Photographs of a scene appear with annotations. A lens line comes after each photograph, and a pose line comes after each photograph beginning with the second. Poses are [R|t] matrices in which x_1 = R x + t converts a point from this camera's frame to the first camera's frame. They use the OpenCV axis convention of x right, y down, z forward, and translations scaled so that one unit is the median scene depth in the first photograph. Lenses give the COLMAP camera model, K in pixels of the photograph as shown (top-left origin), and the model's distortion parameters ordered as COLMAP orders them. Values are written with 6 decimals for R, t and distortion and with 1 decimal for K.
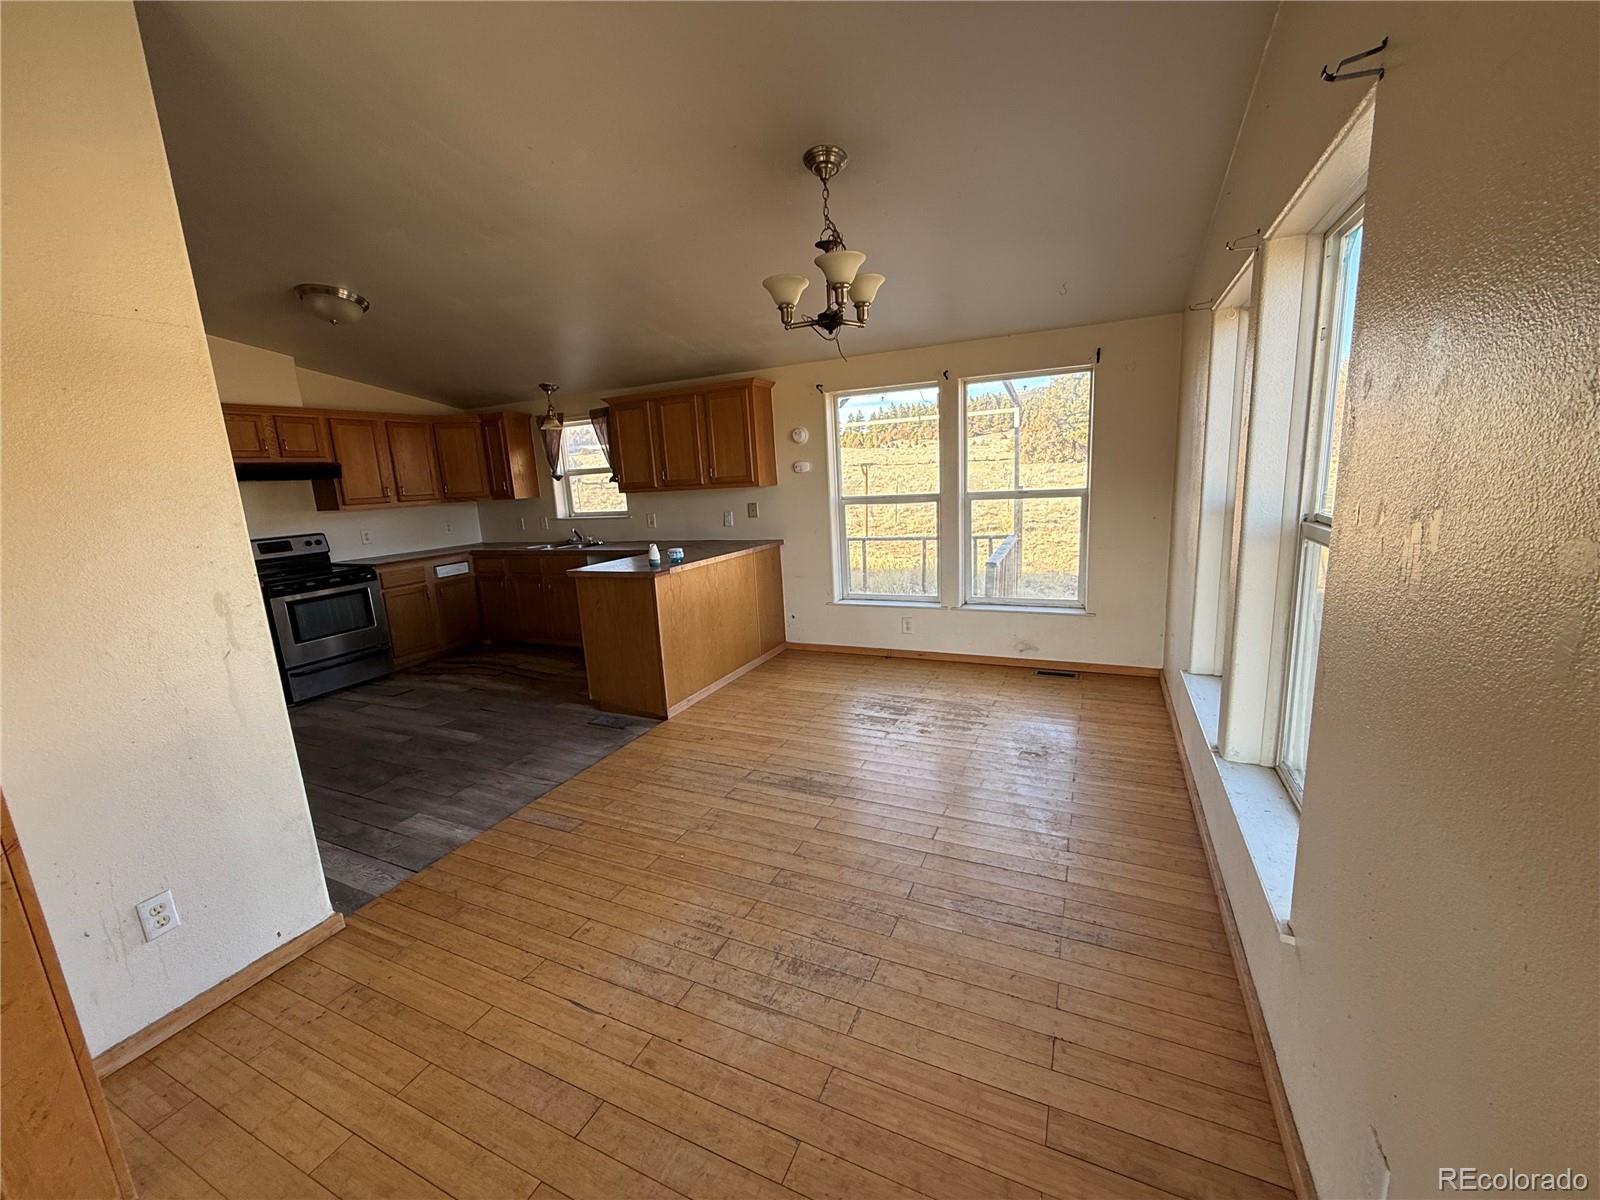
lens RADIAL K [[637.5, 0, 800.1], [0, 637.5, 597.2], [0, 0, 1]] dist [-0.002673, -0.000434]
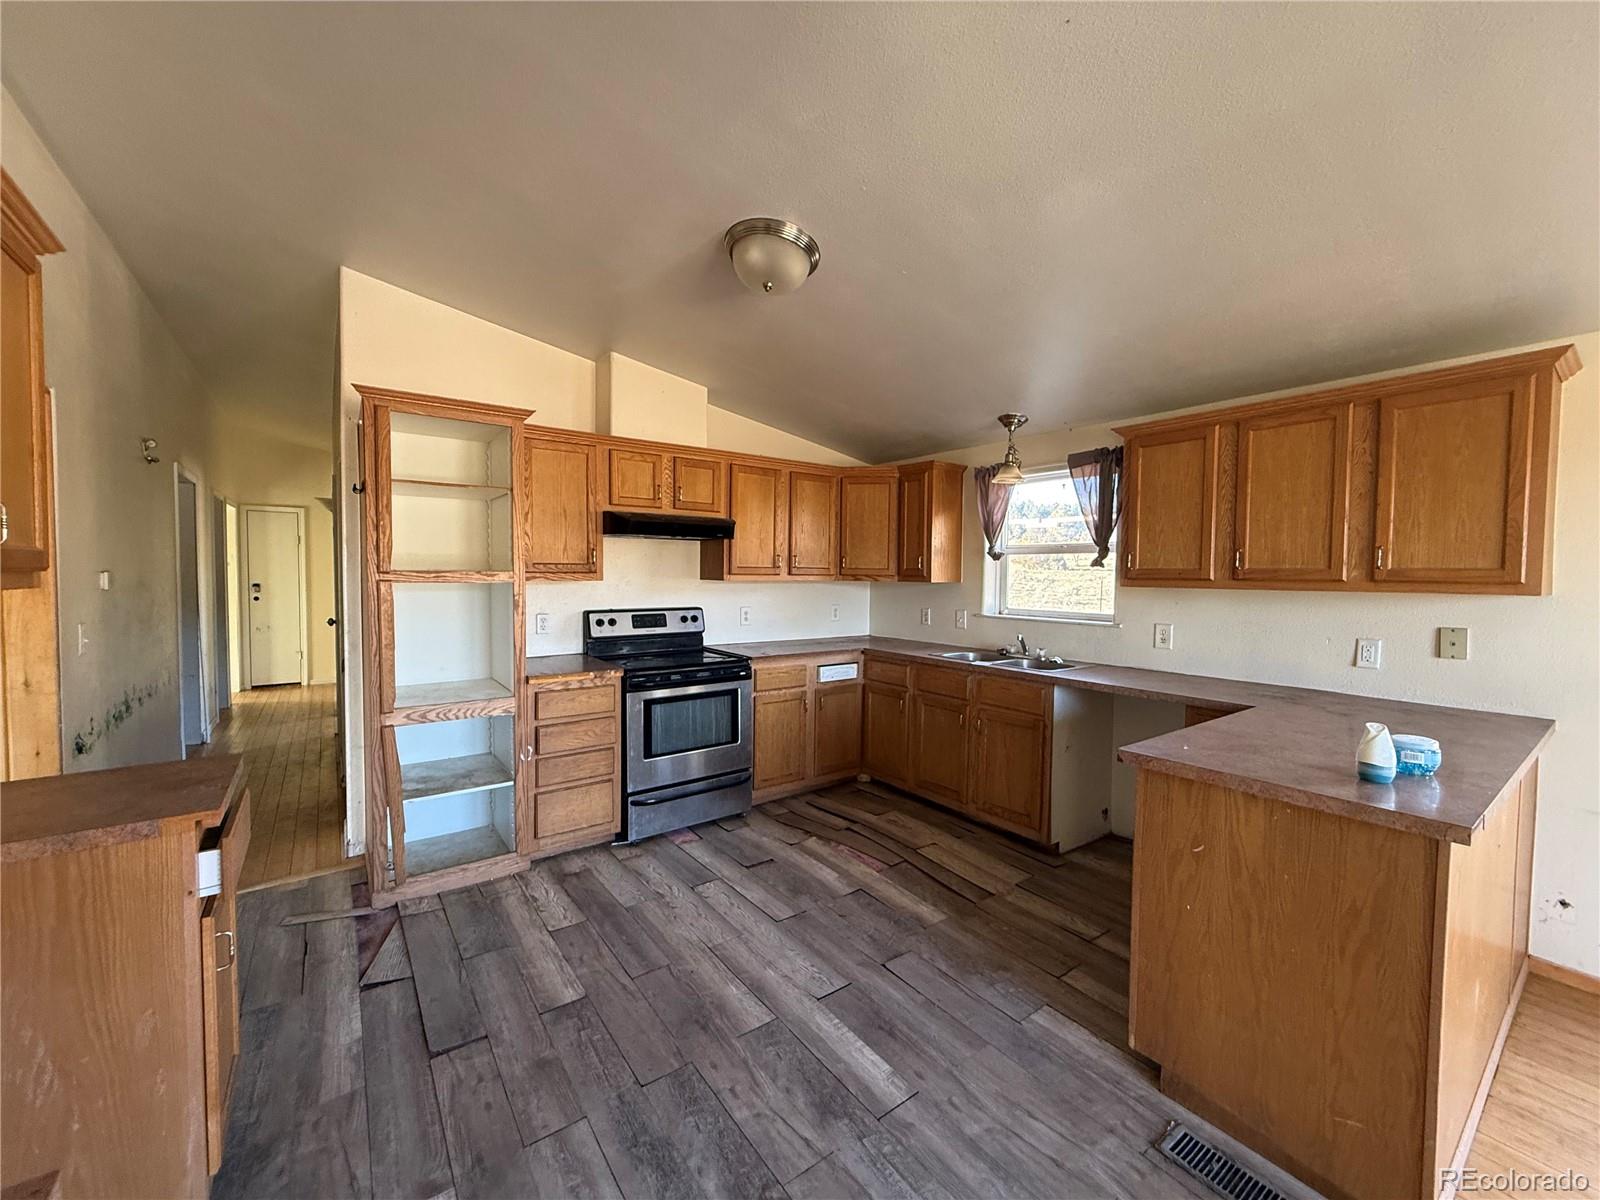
lens RADIAL K [[637.5, 0, 800.9], [0, 637.5, 596.1], [0, 0, 1]] dist [-0.002673, -0.000434]
pose [[0.877539, 0.082092, -0.472427, -0.278529], [-0.148173, 0.983442, -0.104343, -0.052020], [0.456038, 0.161565, 0.875172, 0.374833]]
